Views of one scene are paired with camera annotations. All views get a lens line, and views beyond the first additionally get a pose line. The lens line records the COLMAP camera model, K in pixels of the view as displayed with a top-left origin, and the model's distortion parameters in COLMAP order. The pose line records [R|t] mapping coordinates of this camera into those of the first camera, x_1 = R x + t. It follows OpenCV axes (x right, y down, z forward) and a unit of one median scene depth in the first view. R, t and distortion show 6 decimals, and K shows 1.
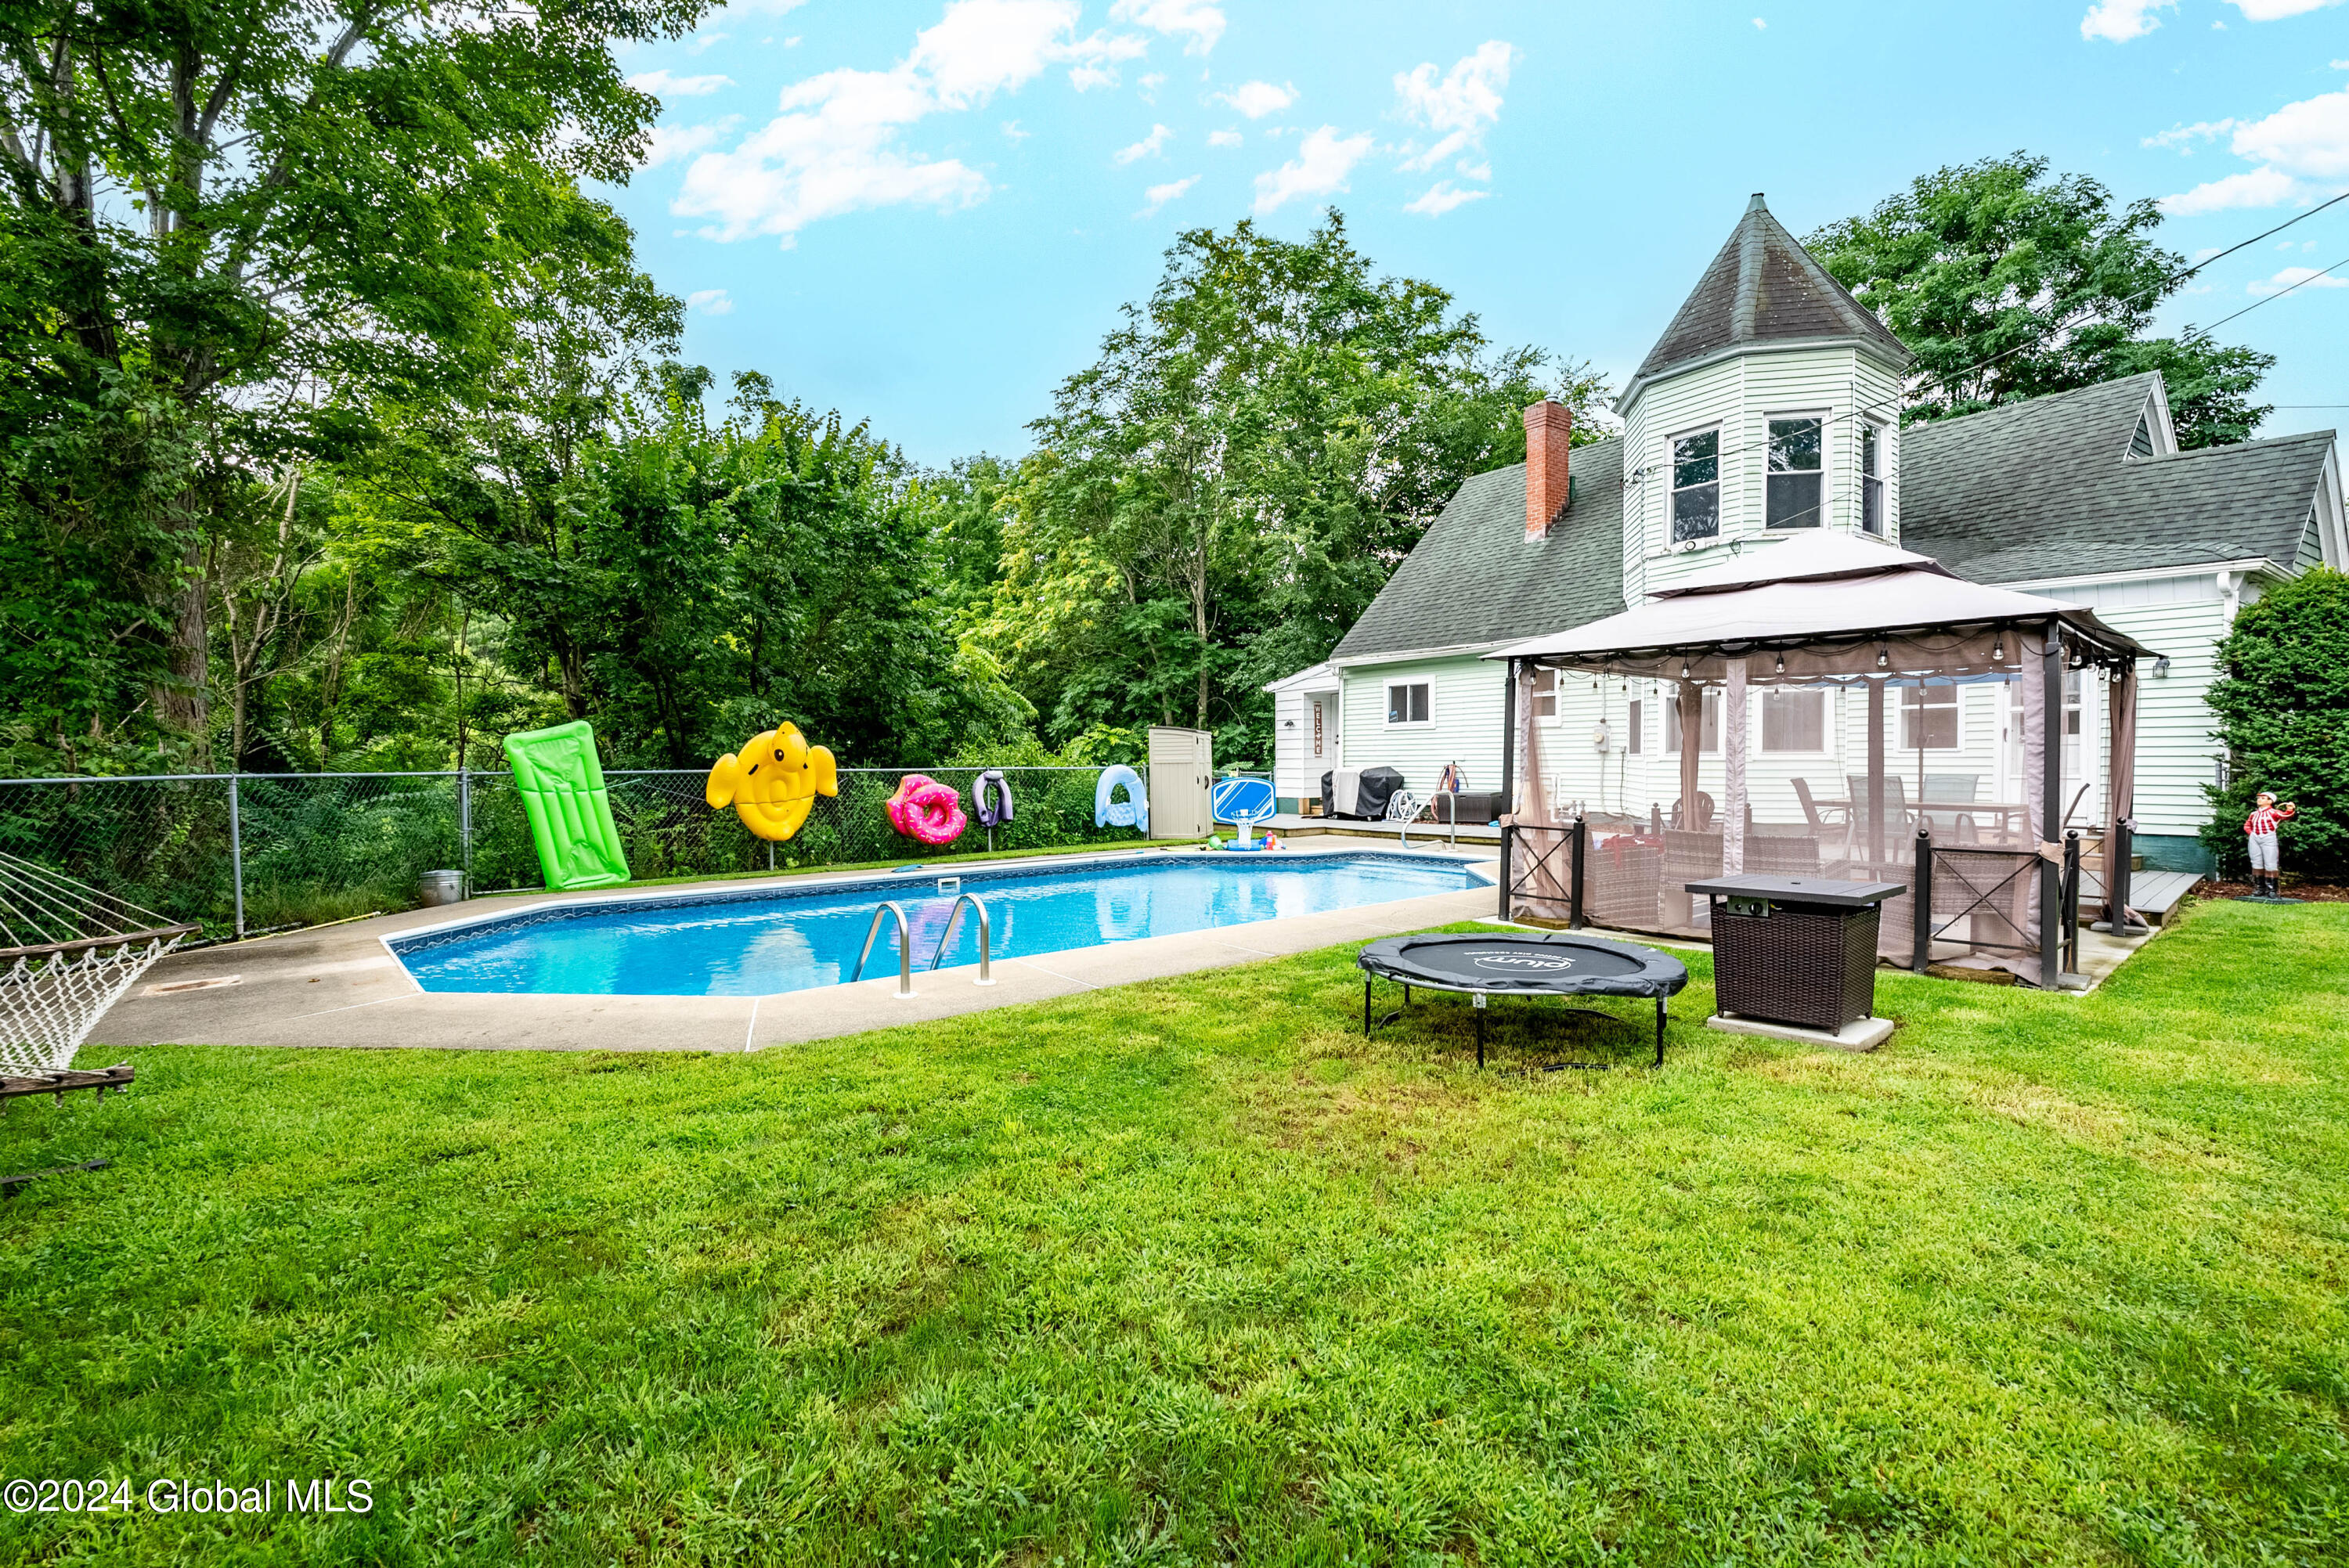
lens RADIAL K [[1044.4, 0, 1178.3], [0, 1044.4, 766.8], [0, 0, 1]] dist [0.003402, 0.000114]
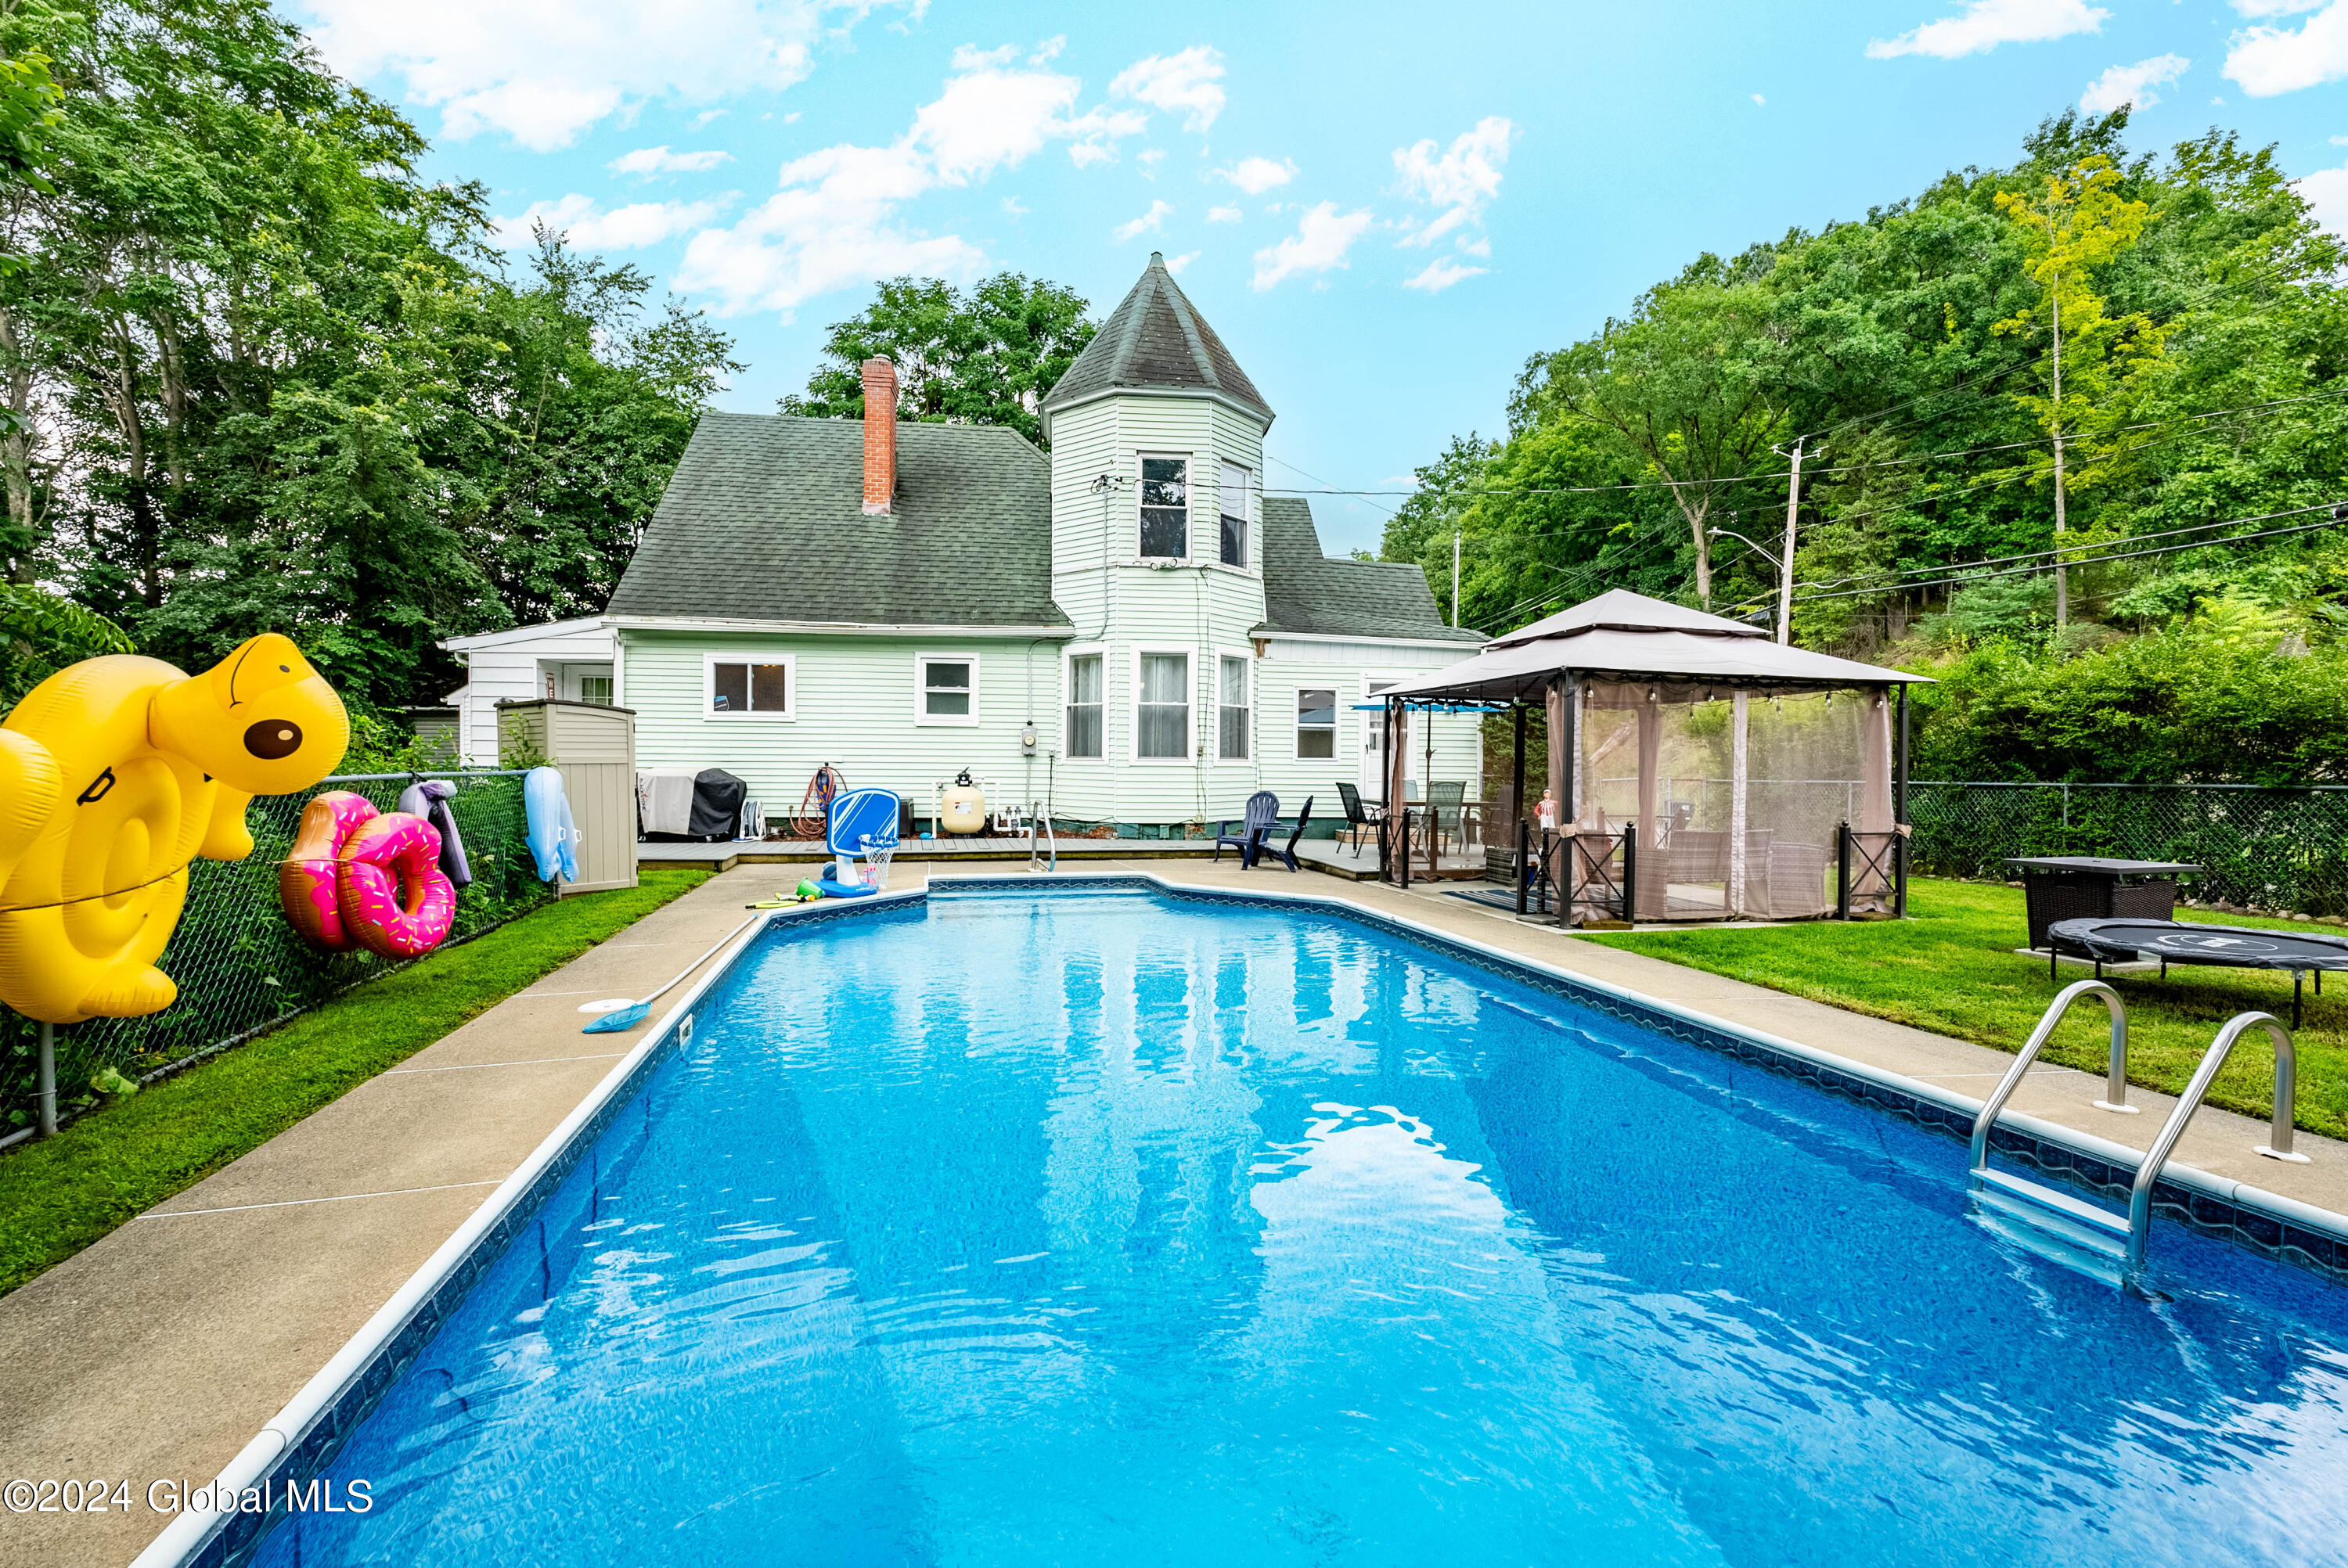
lens RADIAL K [[1043.9, 0, 1177.8], [0, 1043.9, 766.8], [0, 0, 1]] dist [0.003402, 0.000114]
pose [[0.480830, 0.005356, 0.876797, -0.313119], [-0.006383, 0.999976, -0.002609, -0.001909], [-0.876790, -0.004342, 0.480853, 0.351415]]
